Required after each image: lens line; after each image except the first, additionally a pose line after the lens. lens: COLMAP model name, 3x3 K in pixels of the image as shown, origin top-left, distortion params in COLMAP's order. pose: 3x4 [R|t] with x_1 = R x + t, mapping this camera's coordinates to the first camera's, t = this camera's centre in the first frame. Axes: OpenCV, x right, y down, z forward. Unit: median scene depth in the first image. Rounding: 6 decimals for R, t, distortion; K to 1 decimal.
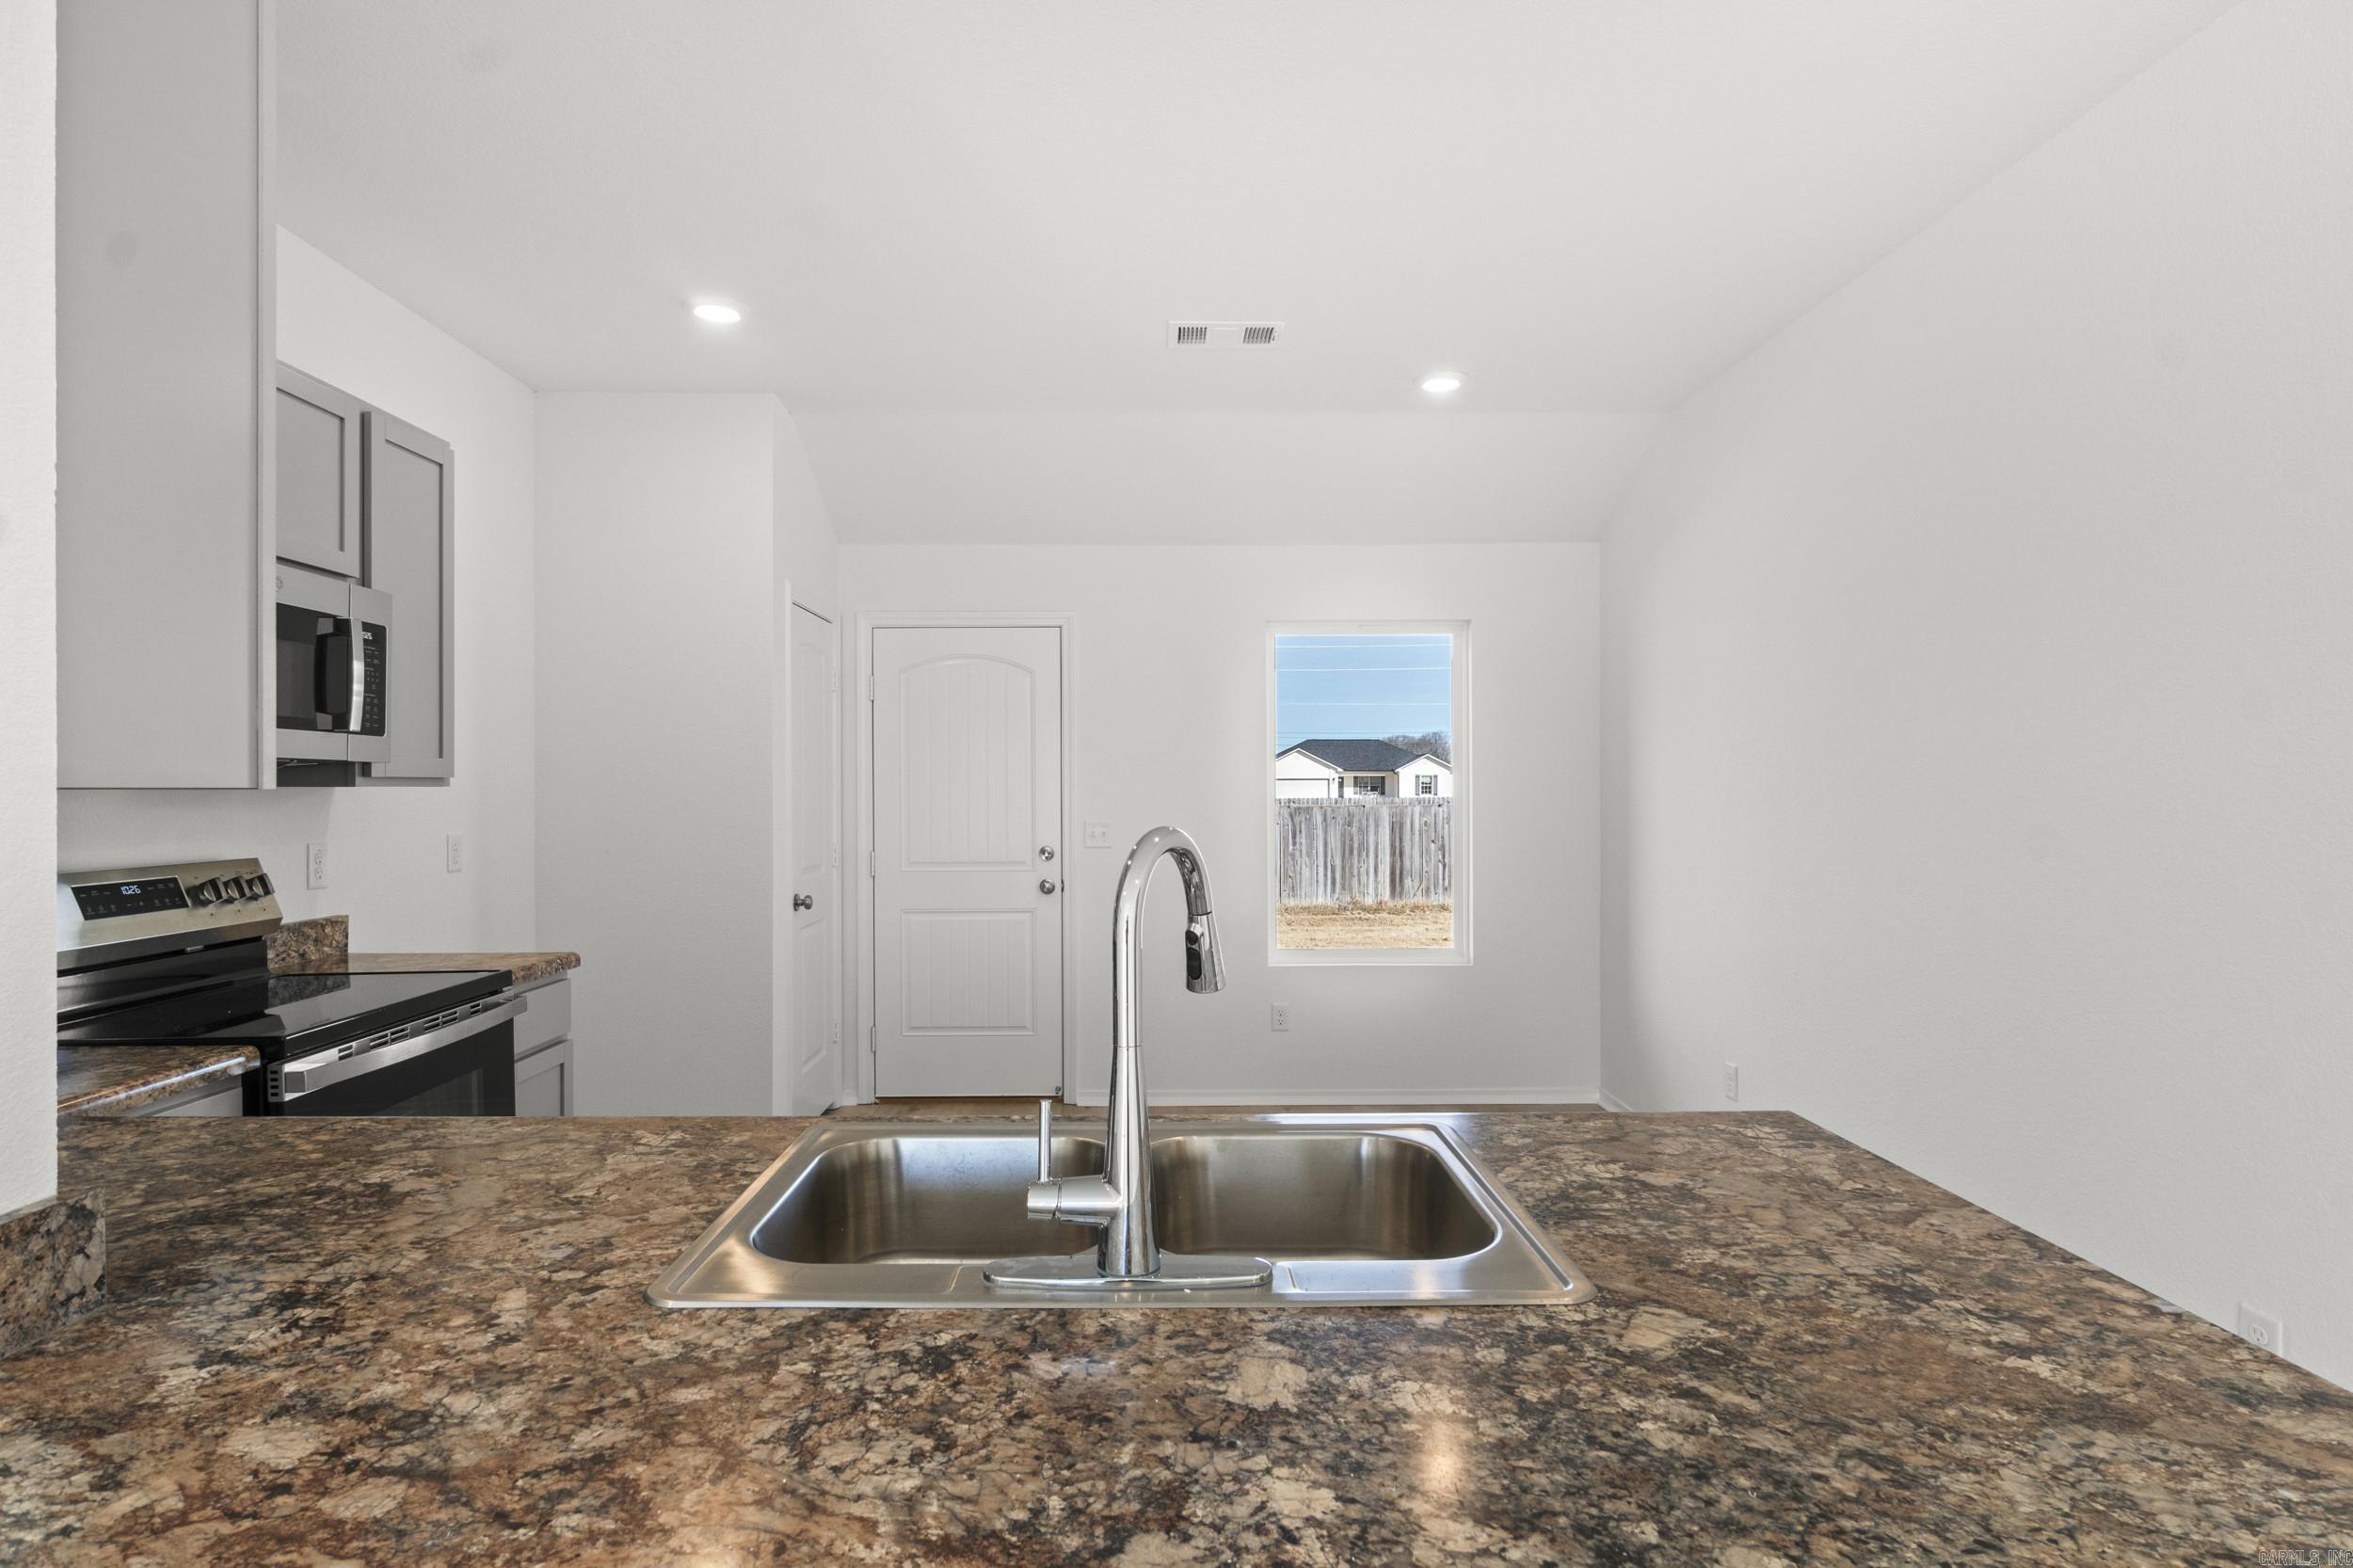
lens RADIAL K [[1193.8, 0, 1161.3], [0, 1193.8, 777.1], [0, 0, 1]] dist [-0.006119, 0.000636]
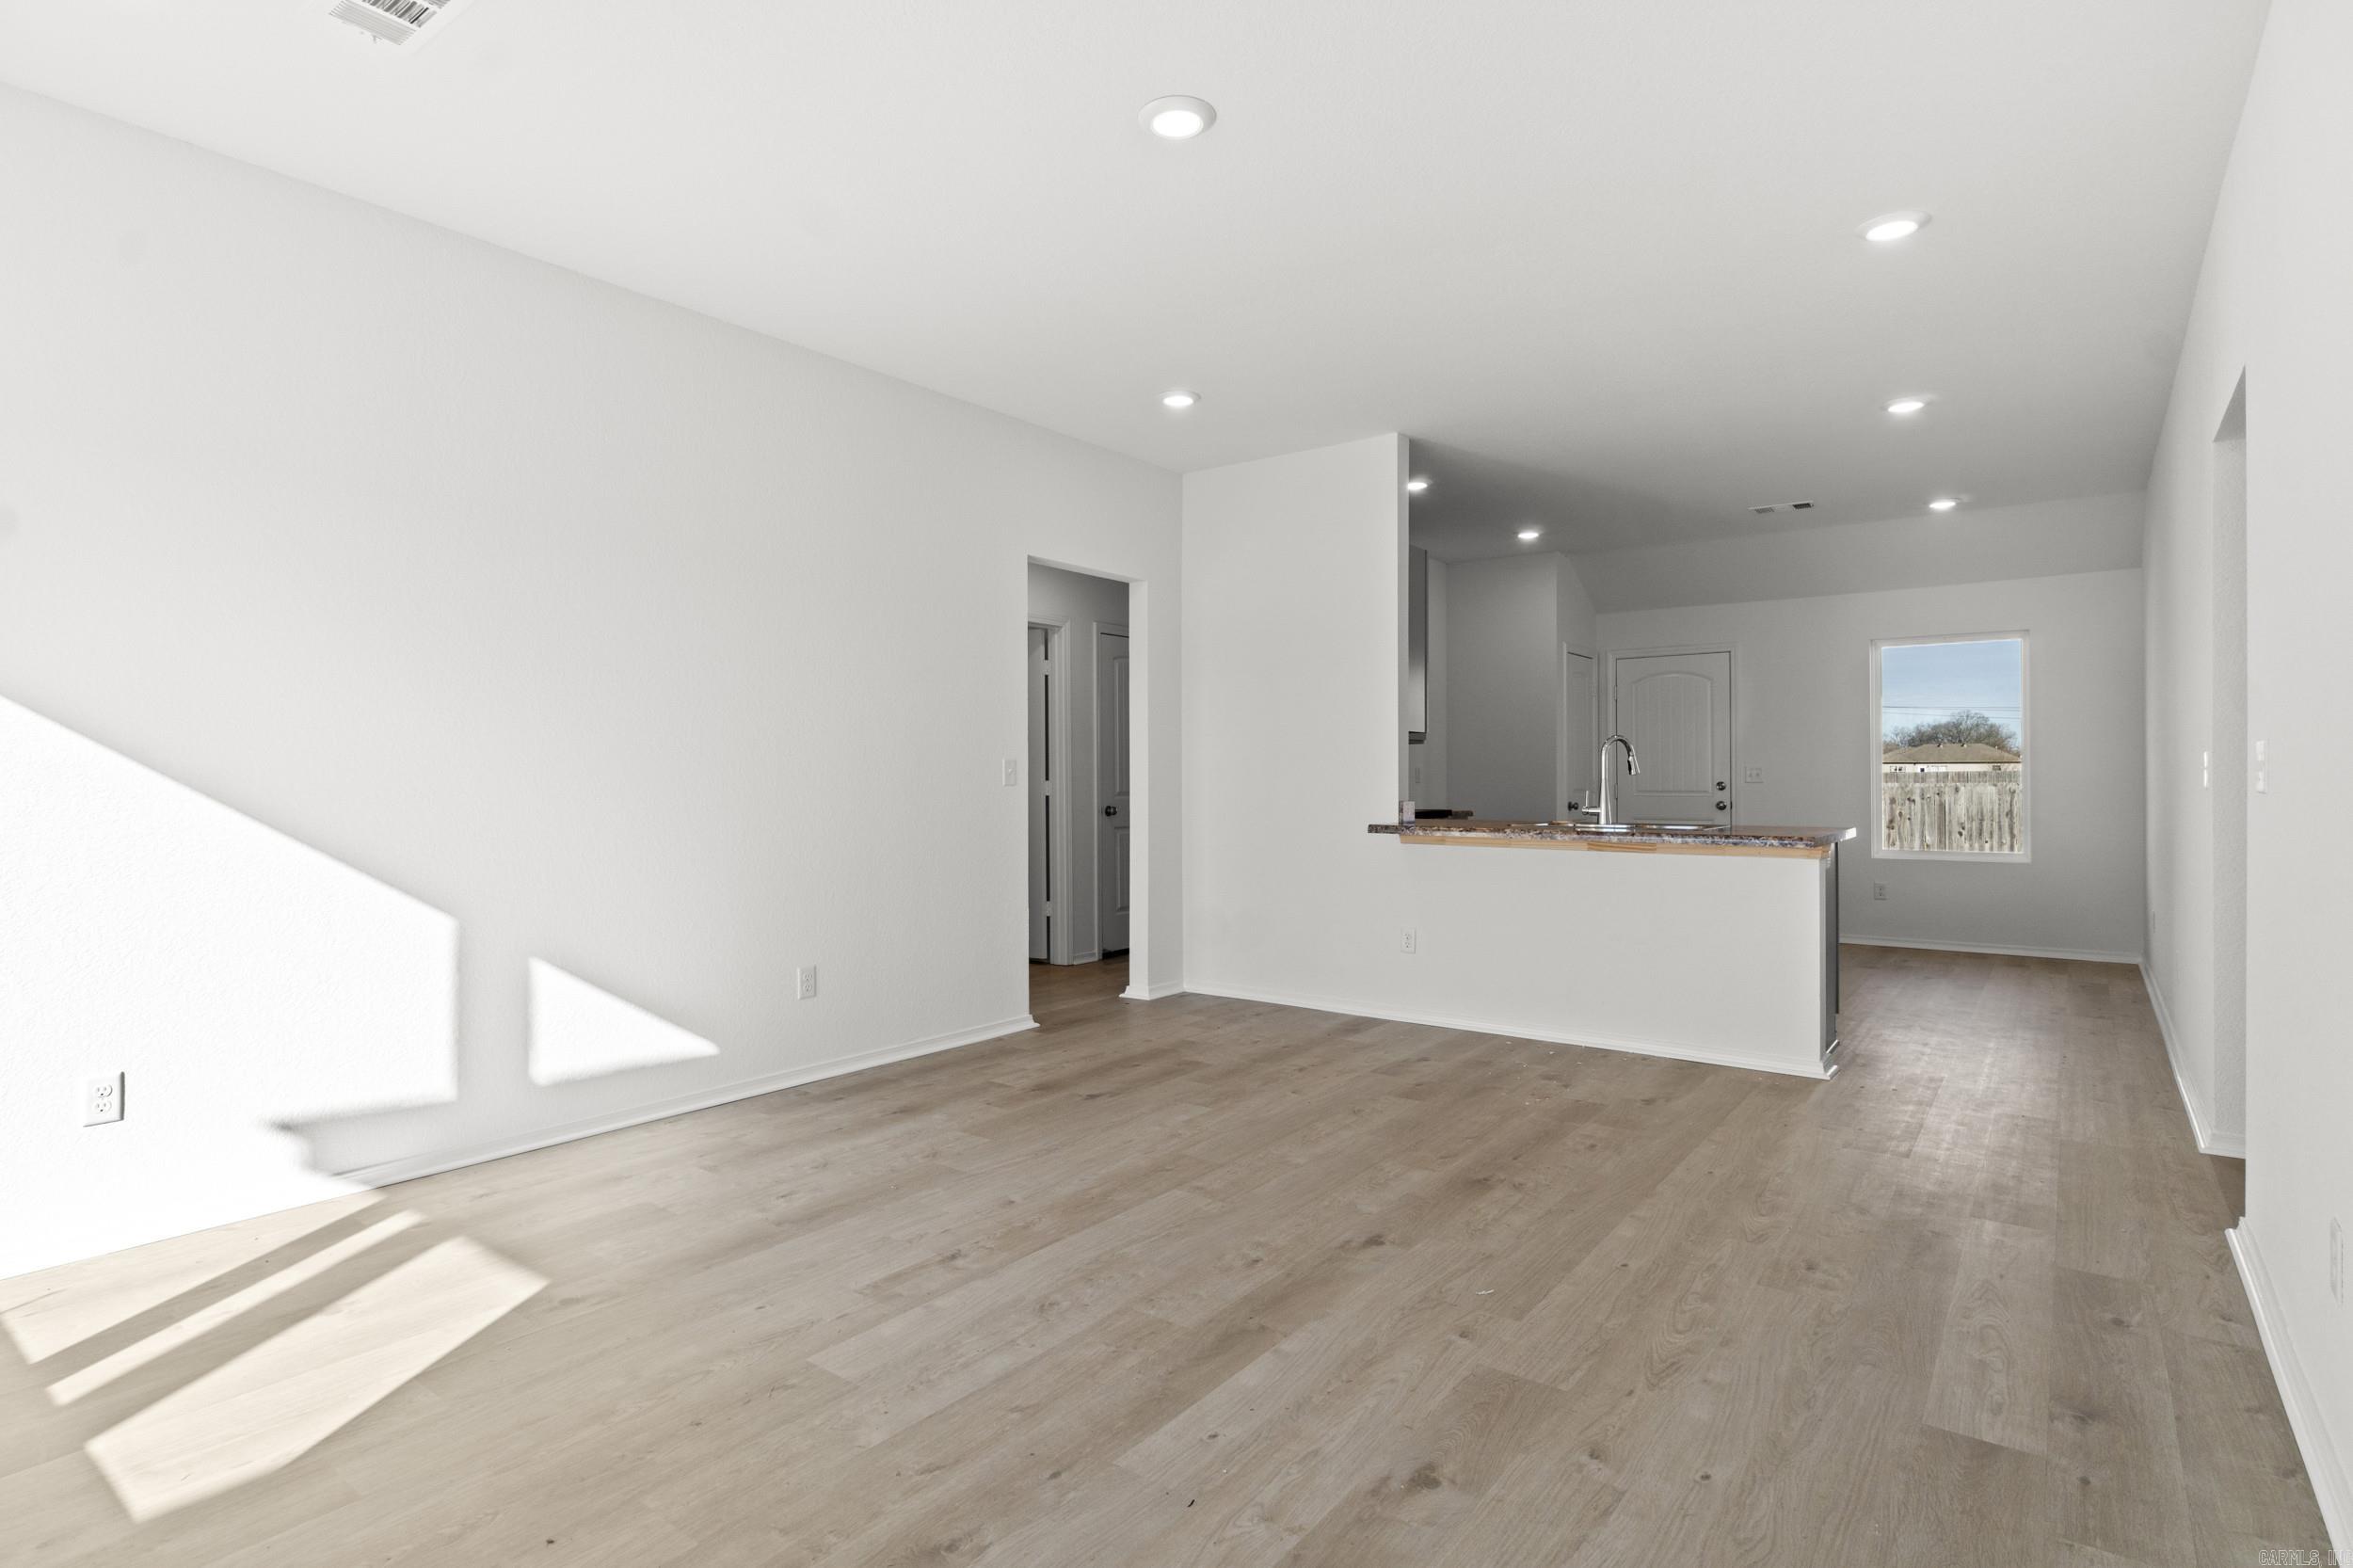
lens RADIAL K [[1192.9, 0, 1171.7], [0, 1192.9, 792.0], [0, 0, 1]] dist [-0.002750, 0.000392]
pose [[0.792773, 0.005489, -0.609493, 0.320612], [0.005987, 0.999841, 0.016792, 0.039604], [0.609488, -0.016962, 0.792614, -0.824435]]
